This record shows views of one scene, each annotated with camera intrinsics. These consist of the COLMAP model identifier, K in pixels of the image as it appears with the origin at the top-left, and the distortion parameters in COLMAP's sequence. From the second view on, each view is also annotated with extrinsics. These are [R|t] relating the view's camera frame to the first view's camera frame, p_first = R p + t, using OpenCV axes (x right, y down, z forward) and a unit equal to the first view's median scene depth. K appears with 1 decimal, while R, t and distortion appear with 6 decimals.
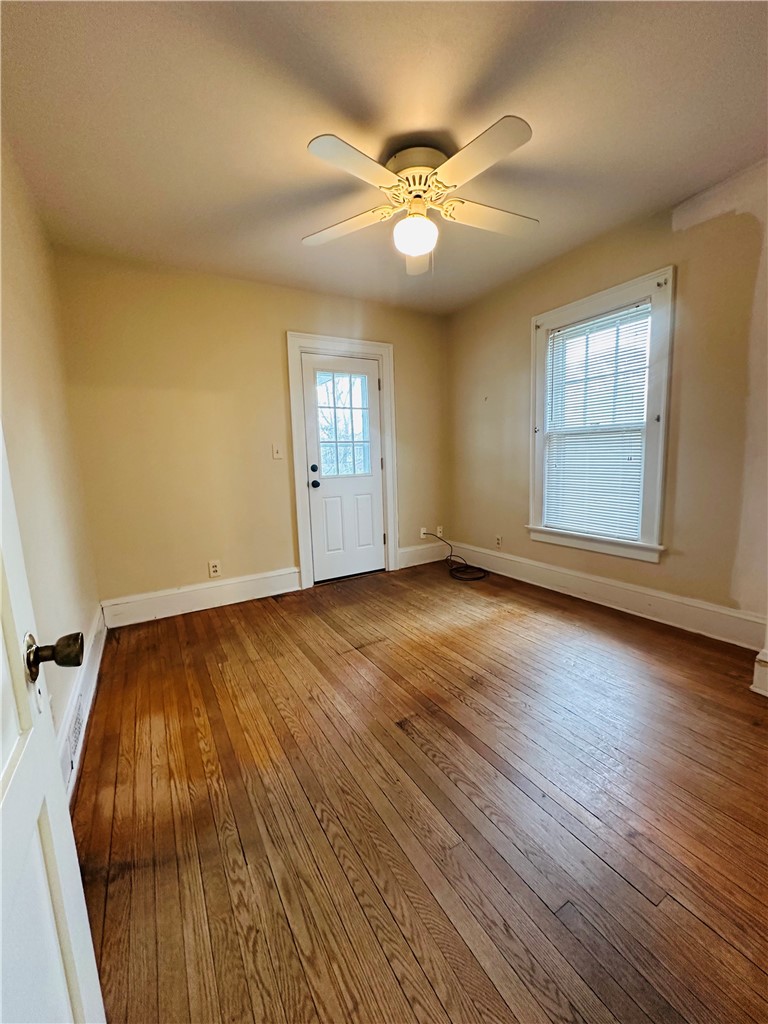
lens RADIAL K [[409.2, 0, 381.3], [0, 409.2, 512.0], [0, 0, 1]] dist [0.002834, 0.000065]
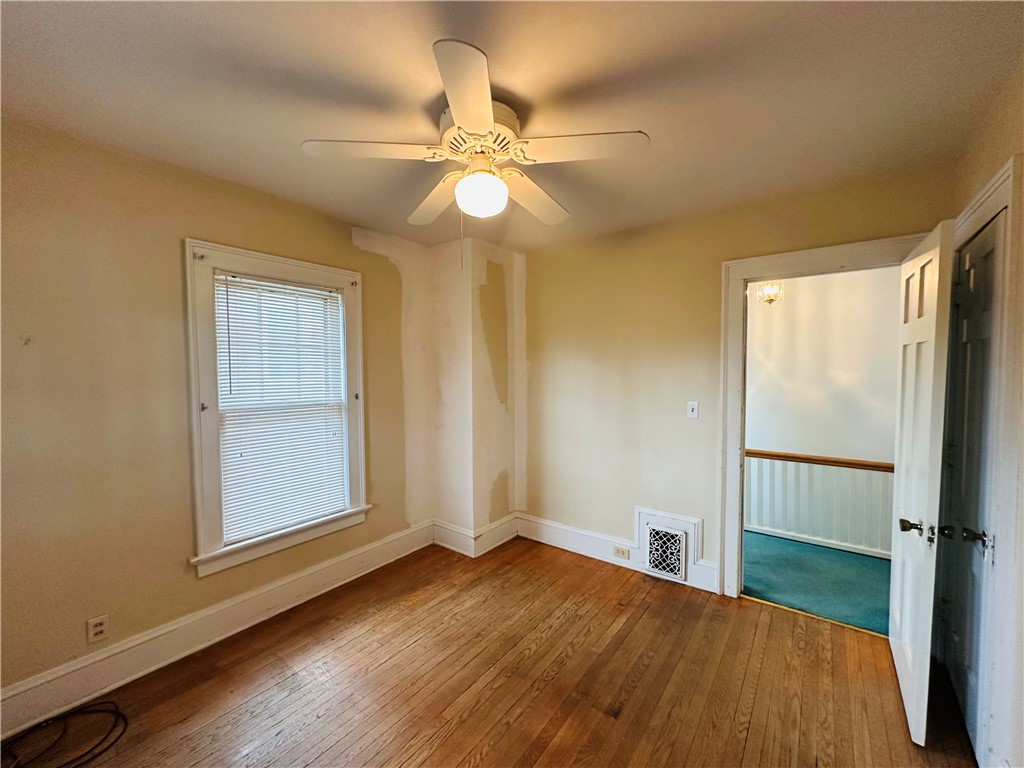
lens RADIAL K [[409.2, 0, 517.3], [0, 409.2, 384.2], [0, 0, 1]] dist [0.002834, 0.000065]
pose [[-0.386112, -0.001271, 0.922451, -0.589284], [0.142268, 0.987952, 0.060910, -0.286985], [-0.911415, 0.154753, -0.381280, 1.096275]]
